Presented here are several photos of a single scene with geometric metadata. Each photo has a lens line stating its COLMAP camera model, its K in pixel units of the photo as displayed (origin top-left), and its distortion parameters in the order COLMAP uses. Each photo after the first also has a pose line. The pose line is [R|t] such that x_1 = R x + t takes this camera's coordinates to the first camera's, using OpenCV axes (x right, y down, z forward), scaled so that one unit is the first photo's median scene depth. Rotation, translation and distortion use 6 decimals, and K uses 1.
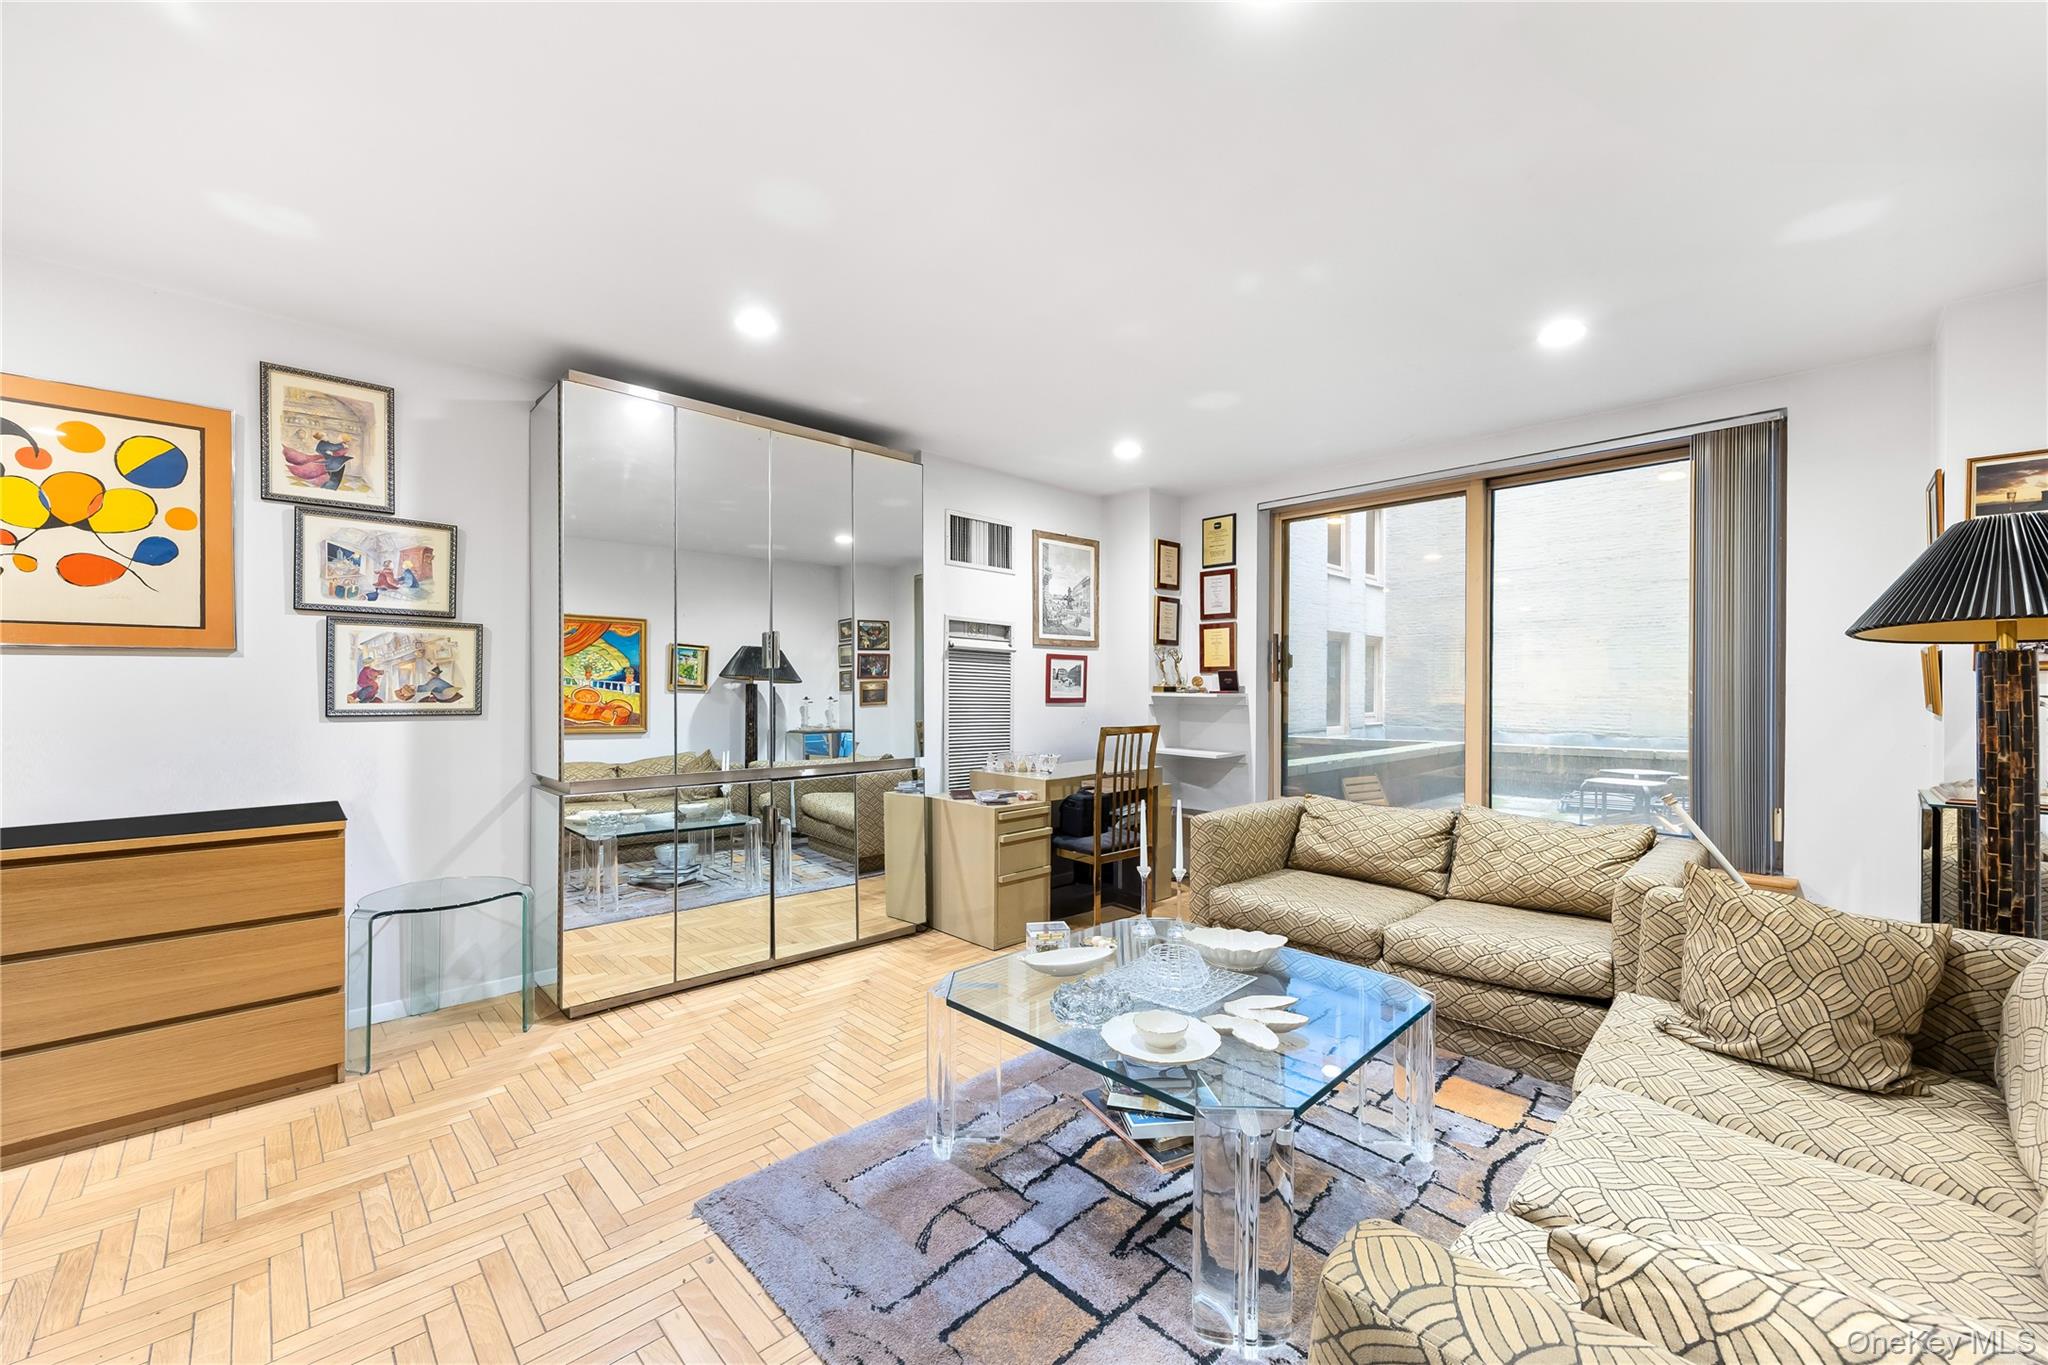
lens RADIAL K [[795.2, 0, 1023.7], [0, 795.2, 688.2], [0, 0, 1]] dist [-0.001599, 0.000007]
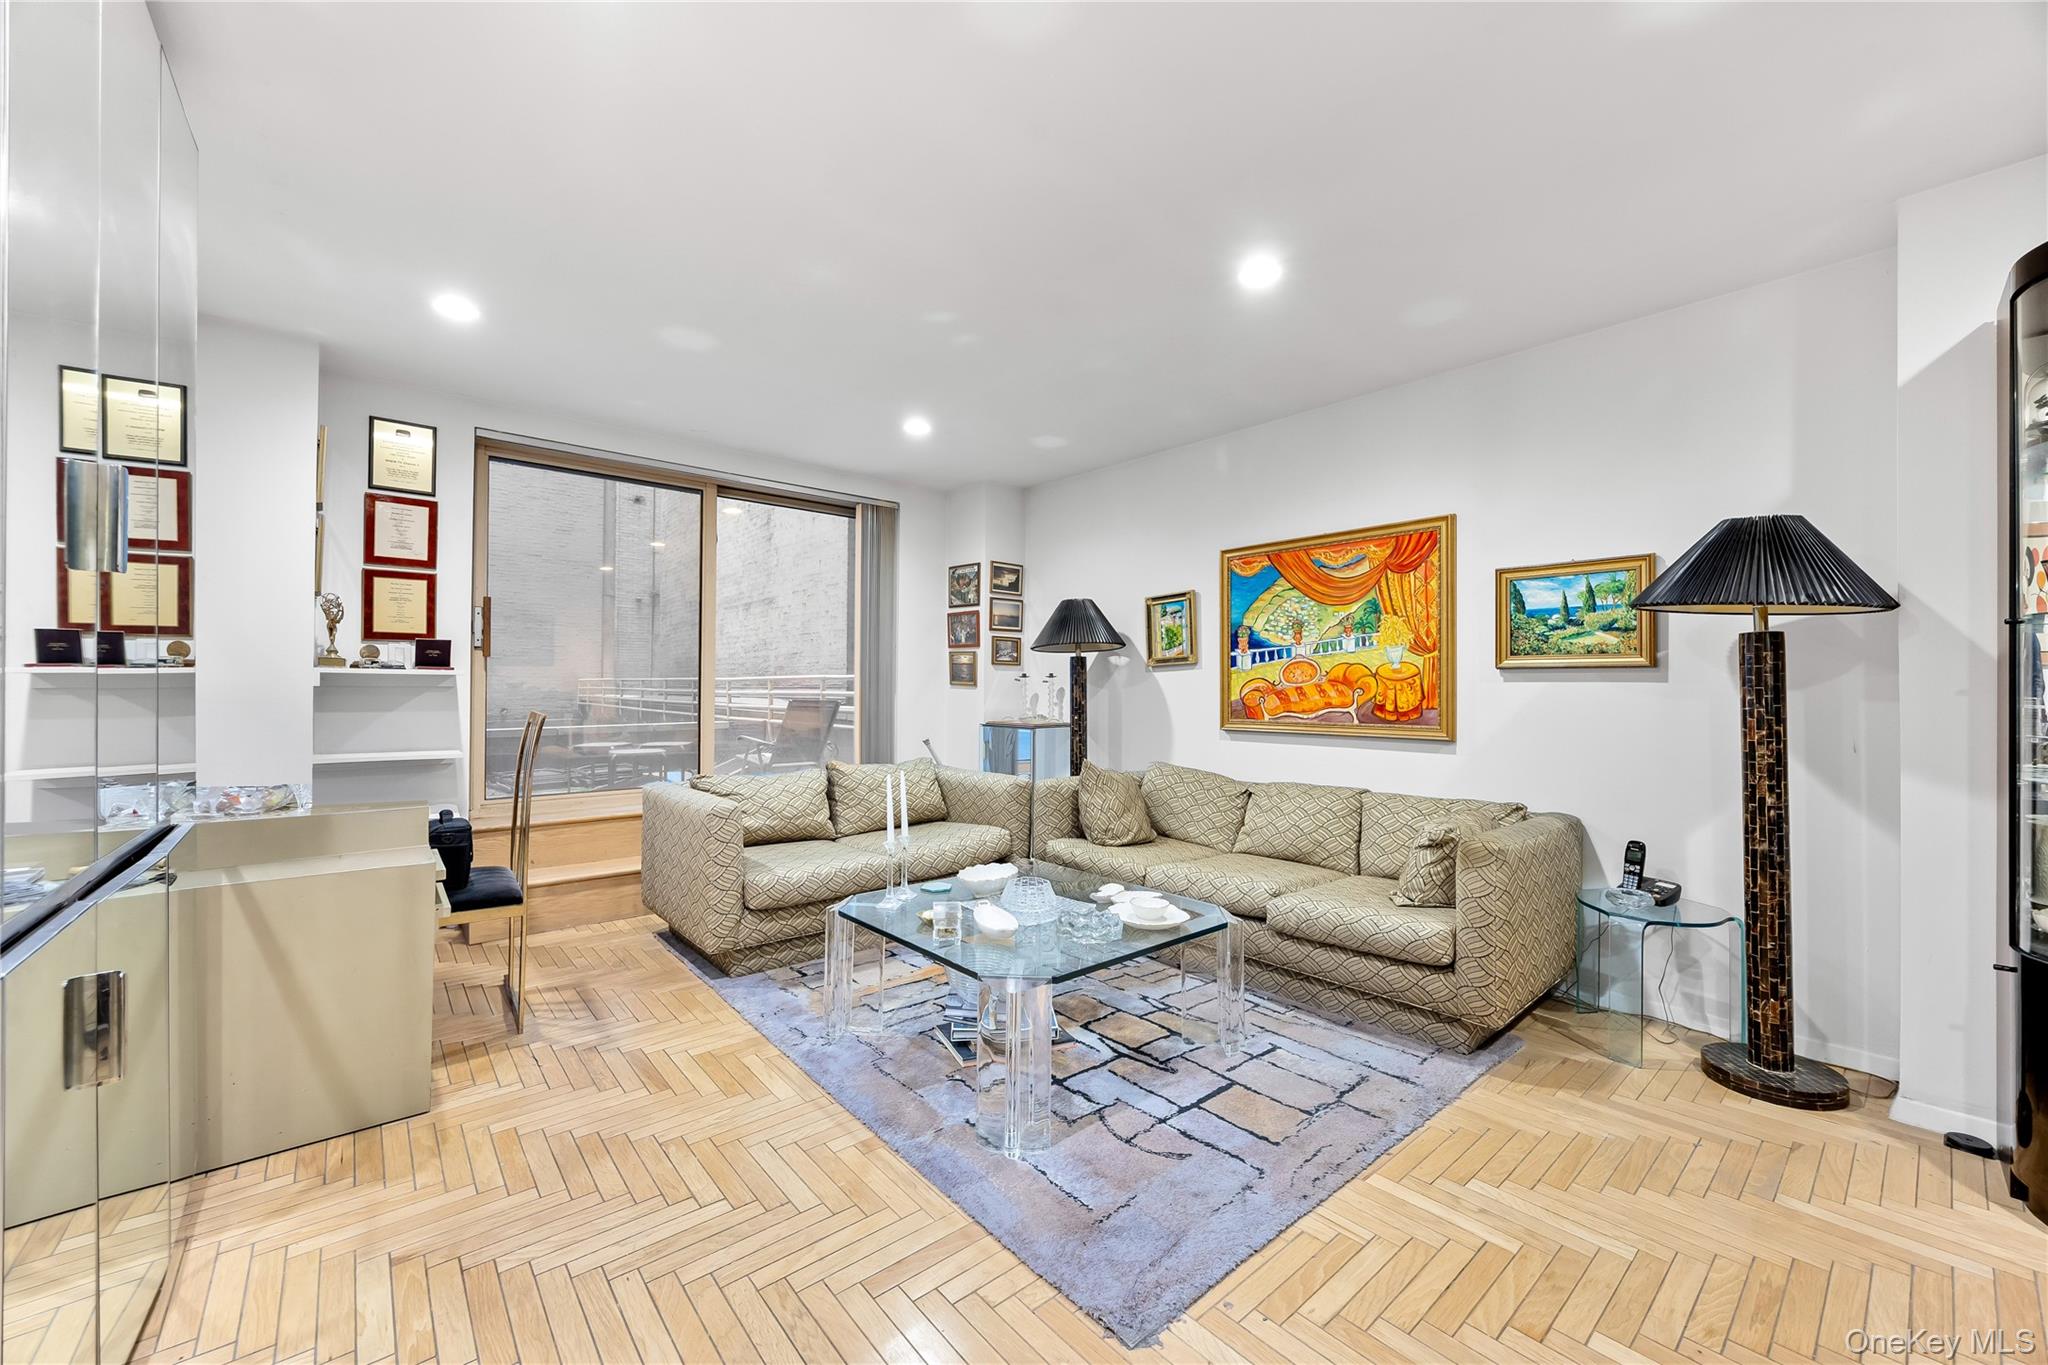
lens RADIAL K [[795.2, 0, 1025.3], [0, 795.2, 685.8], [0, 0, 1]] dist [-0.001599, 0.000007]
pose [[0.060004, -0.006459, 0.998177, -0.759715], [-0.012216, 0.999899, 0.007205, 0.015326], [-0.998123, -0.012626, 0.059919, 0.697176]]
